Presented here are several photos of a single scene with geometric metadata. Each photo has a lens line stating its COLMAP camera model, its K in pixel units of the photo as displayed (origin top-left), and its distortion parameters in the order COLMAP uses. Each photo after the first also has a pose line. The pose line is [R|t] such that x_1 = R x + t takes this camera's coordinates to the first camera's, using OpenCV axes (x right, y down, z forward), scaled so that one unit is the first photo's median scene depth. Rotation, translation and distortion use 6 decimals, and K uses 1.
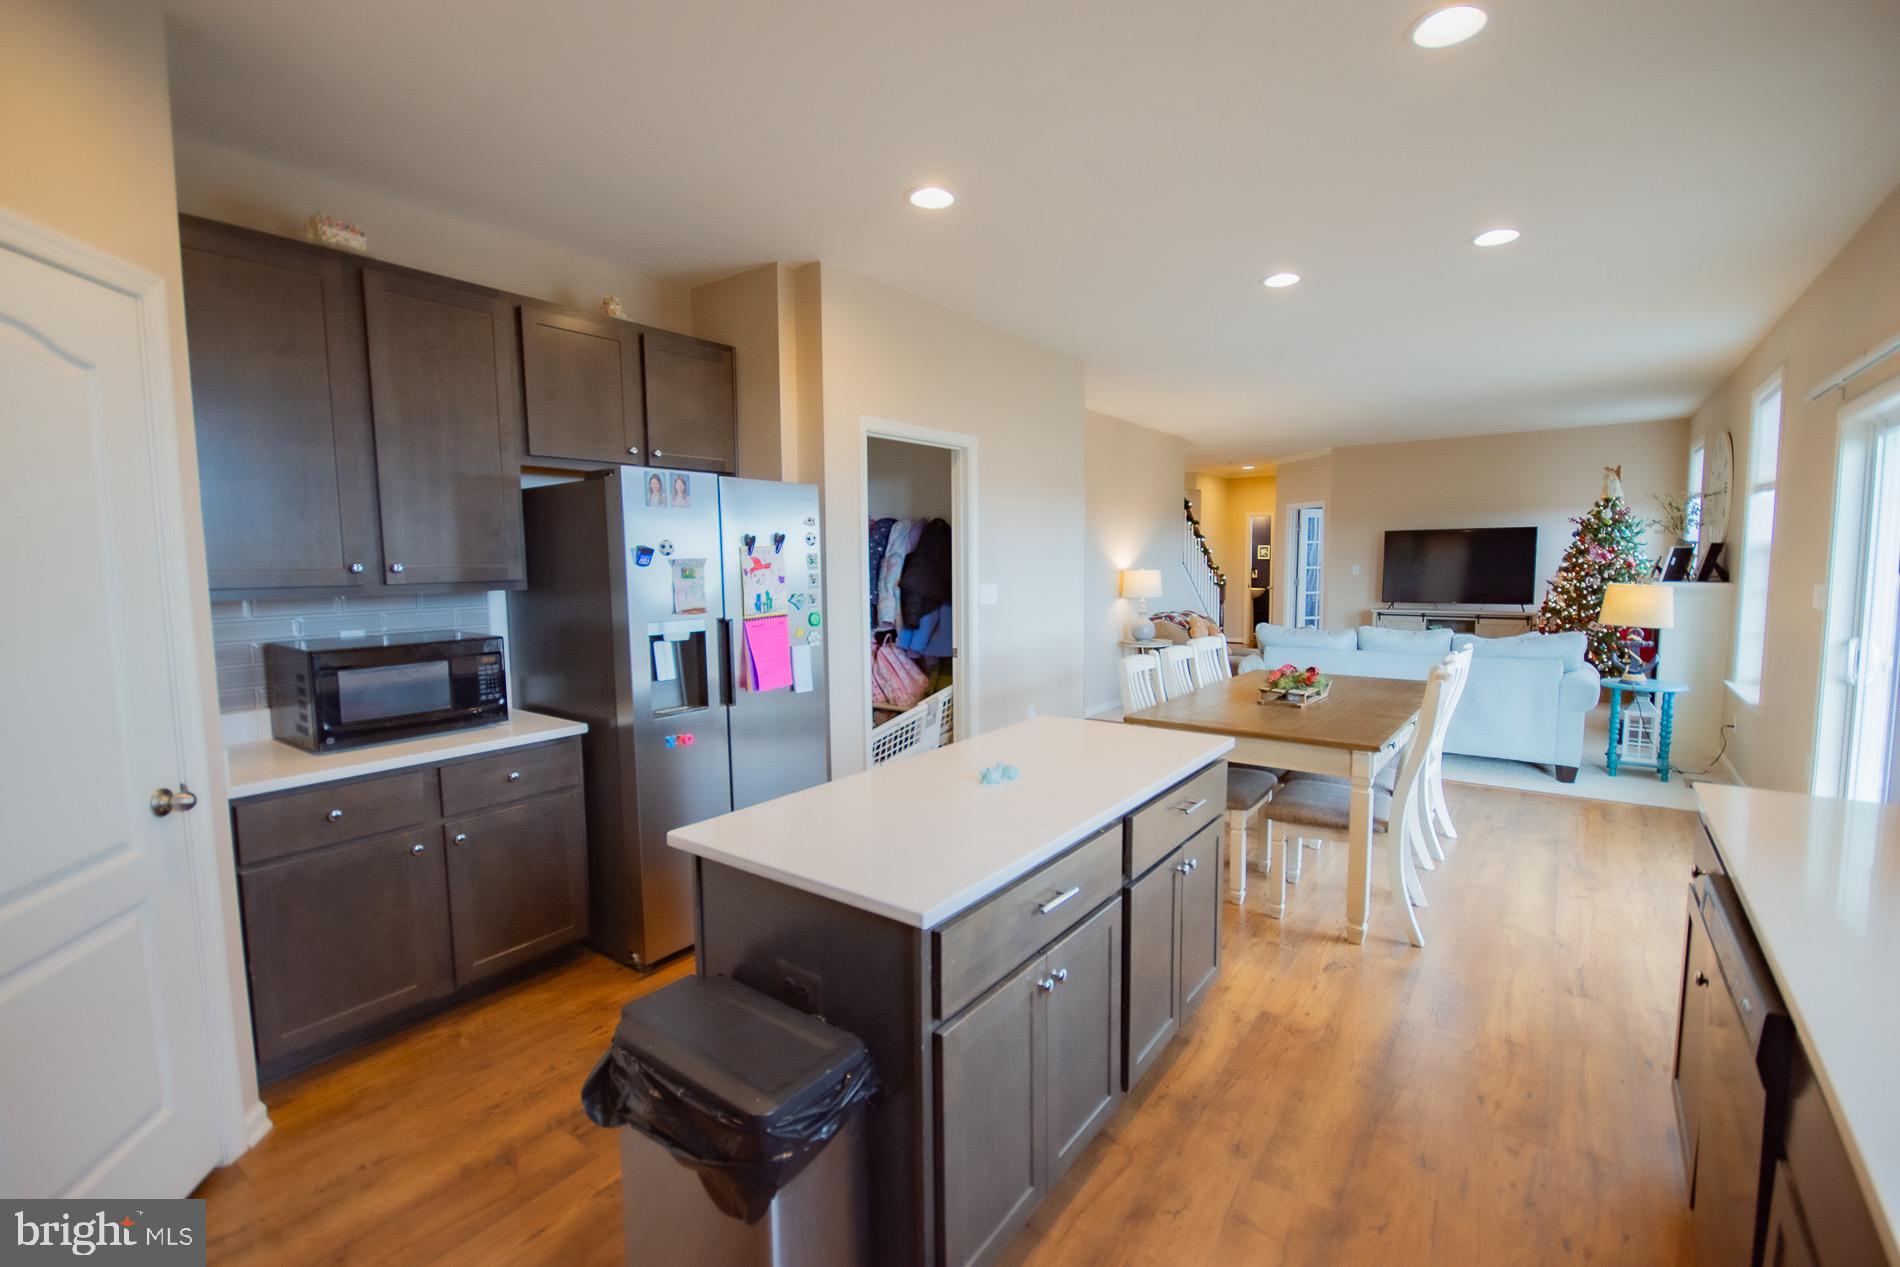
lens RADIAL K [[837.9, 0, 959.6], [0, 837.9, 629.2], [0, 0, 1]] dist [0.000278, 0.000301]
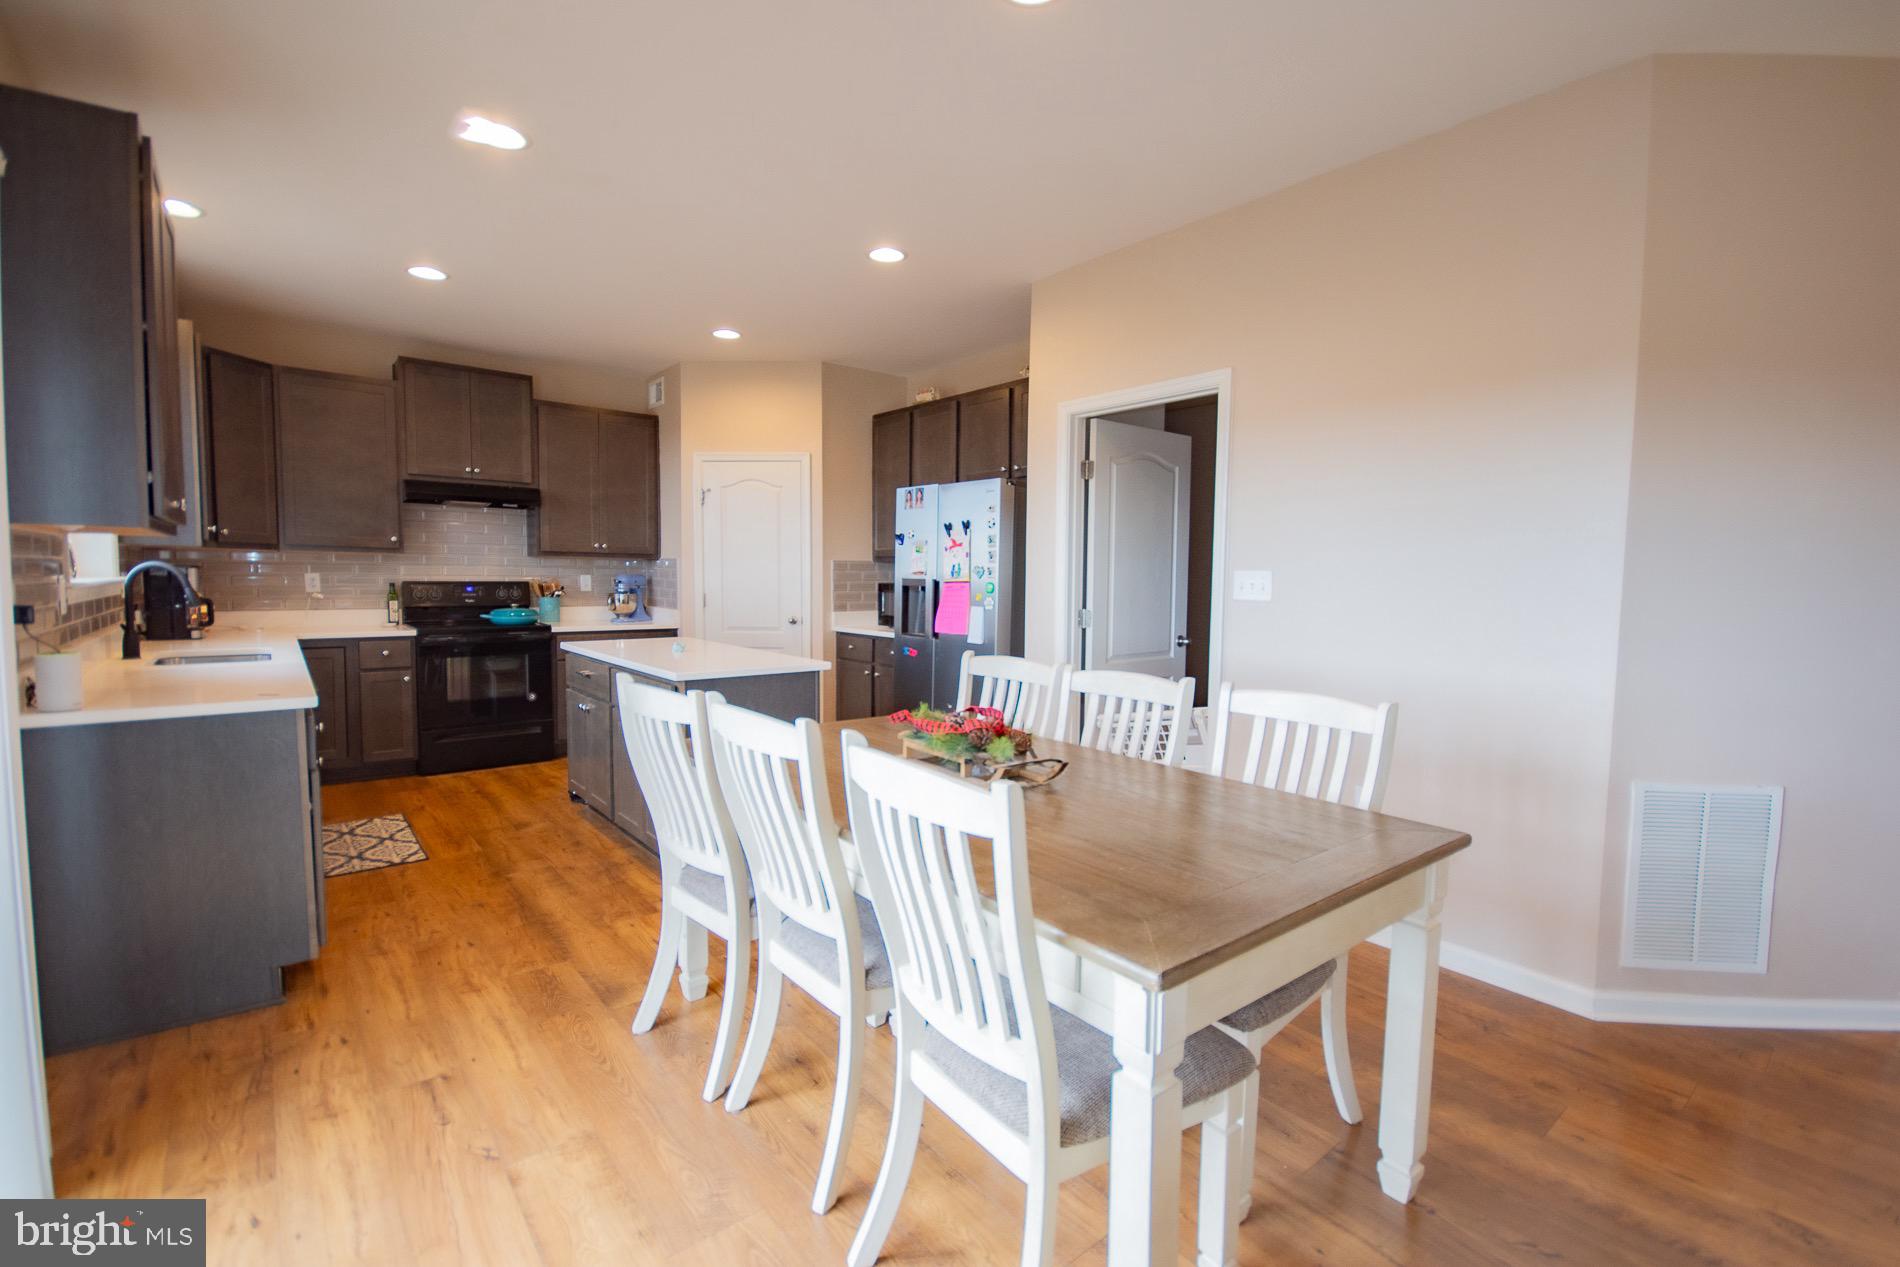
lens RADIAL K [[837.9, 0, 952.6], [0, 837.9, 638.9], [0, 0, 1]] dist [0.000278, 0.000301]
pose [[-0.254884, 0.081609, -0.963522, 1.164373], [-0.092828, 0.989765, 0.108388, -0.073520], [0.962506, 0.117068, -0.244700, 1.407406]]
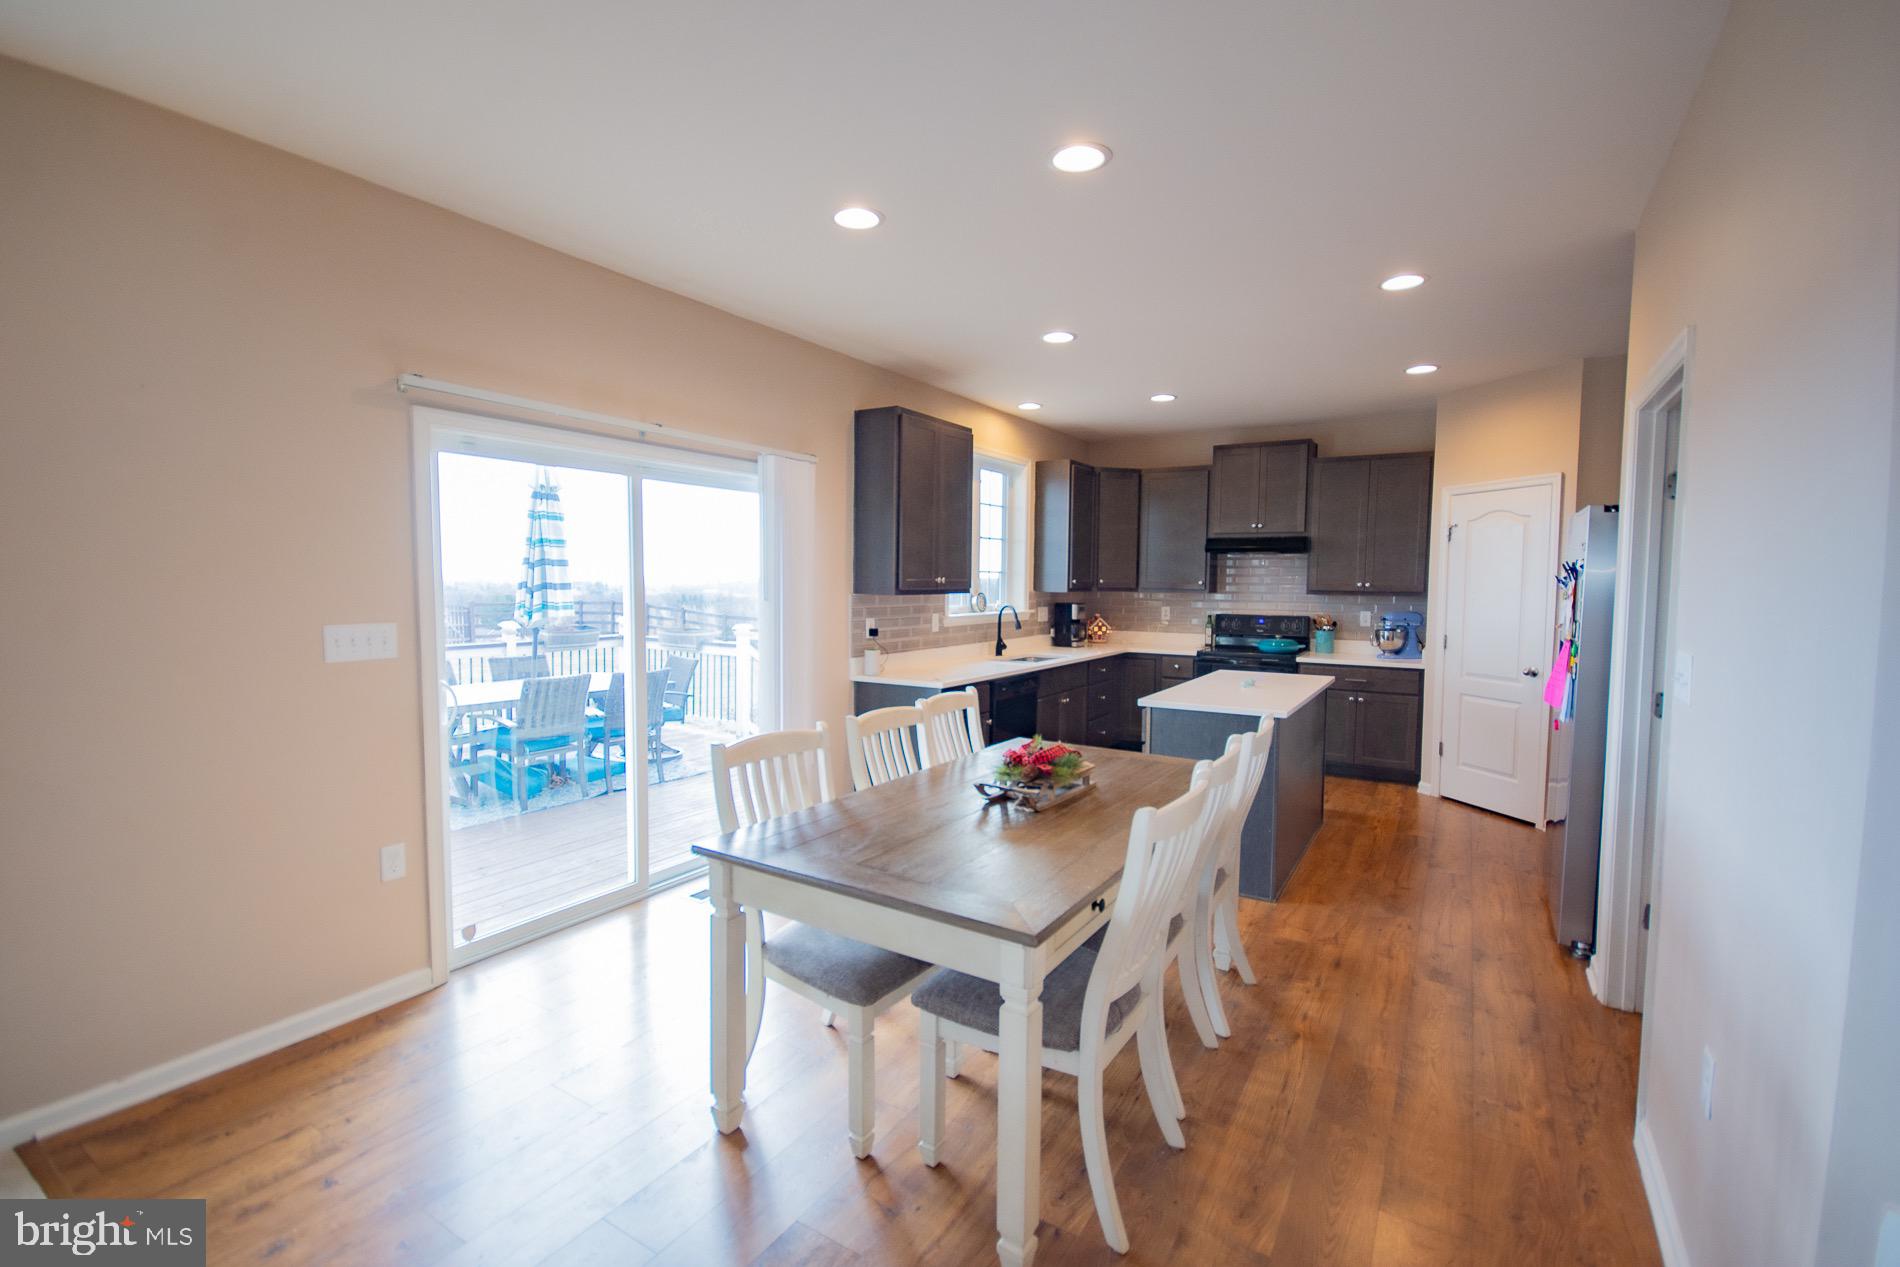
lens RADIAL K [[837.9, 0, 953.1], [0, 837.9, 635.2], [0, 0, 1]] dist [0.000278, 0.000301]
pose [[-0.997591, 0.007467, -0.068968, 0.648507], [-0.003237, 0.988096, 0.153807, -0.189830], [0.069295, 0.153660, -0.985691, 2.089501]]
